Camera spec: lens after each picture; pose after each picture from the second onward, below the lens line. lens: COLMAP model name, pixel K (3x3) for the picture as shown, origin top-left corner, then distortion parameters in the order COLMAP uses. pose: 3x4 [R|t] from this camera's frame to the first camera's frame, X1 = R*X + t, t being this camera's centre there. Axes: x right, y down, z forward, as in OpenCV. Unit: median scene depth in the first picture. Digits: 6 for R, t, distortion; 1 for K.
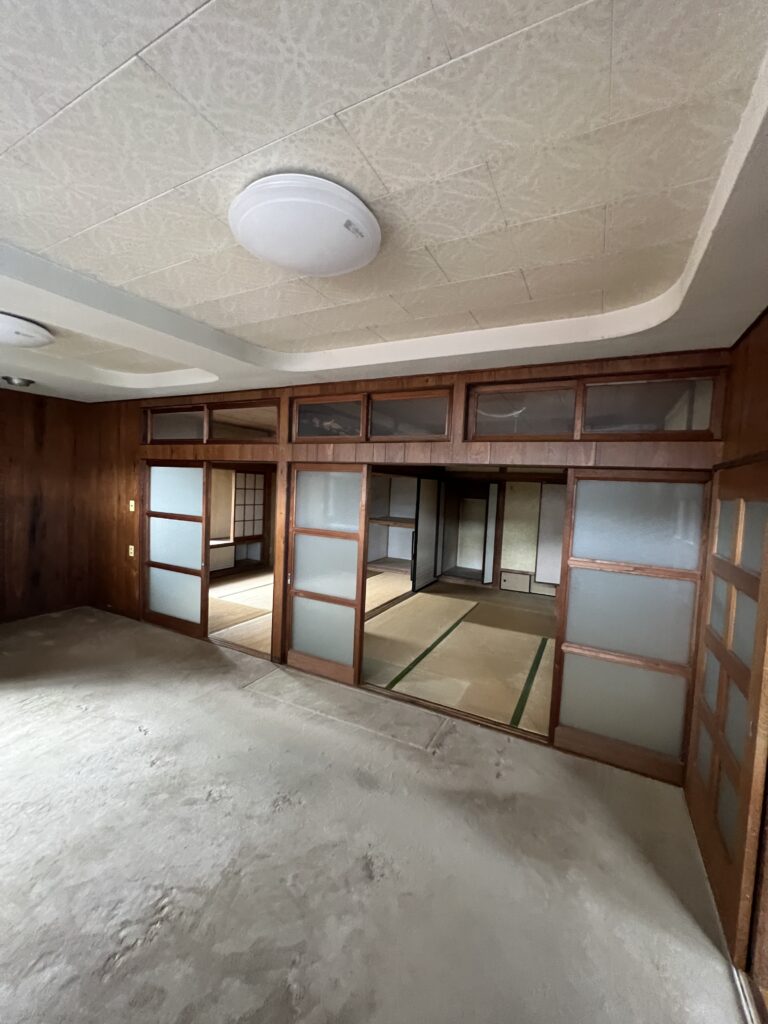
lens RADIAL K [[410.6, 0, 387.2], [0, 410.6, 511.7], [0, 0, 1]] dist [-0.001619, -0.000432]
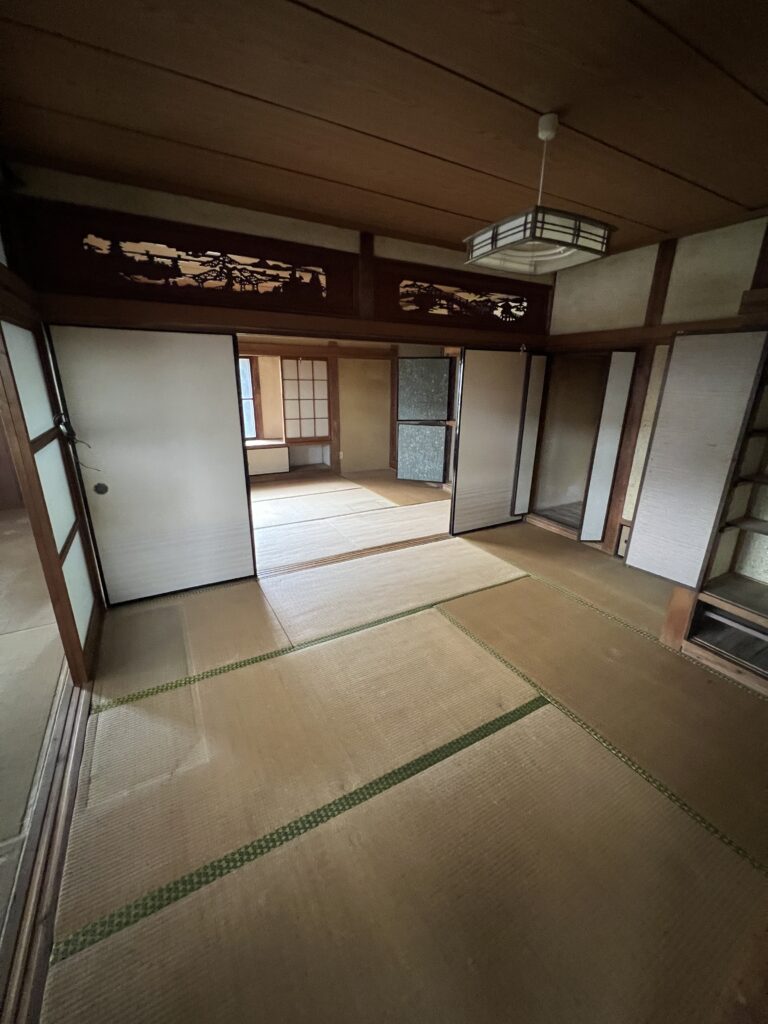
lens RADIAL K [[410.6, 0, 386.4], [0, 410.6, 512.0], [0, 0, 1]] dist [-0.001619, -0.000432]
pose [[0.834891, 0.140696, -0.532130, 0.291259], [-0.010516, 0.970679, 0.240148, 0.003307], [0.550315, -0.194902, 0.811891, 0.375344]]
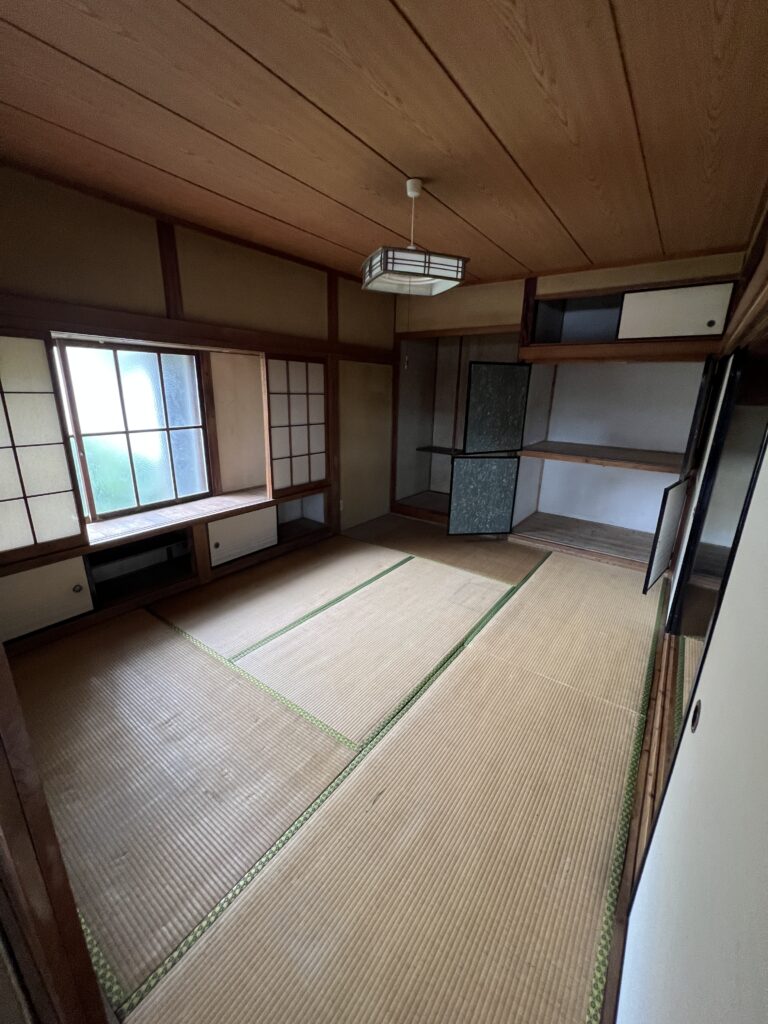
lens RADIAL K [[410.6, 0, 384.6], [0, 410.6, 510.5], [0, 0, 1]] dist [-0.001619, -0.000432]
pose [[0.987711, 0.022237, -0.154699, -0.152145], [0.012053, 0.976040, 0.217257, -0.023404], [0.155824, -0.216452, 0.963778, 0.512597]]
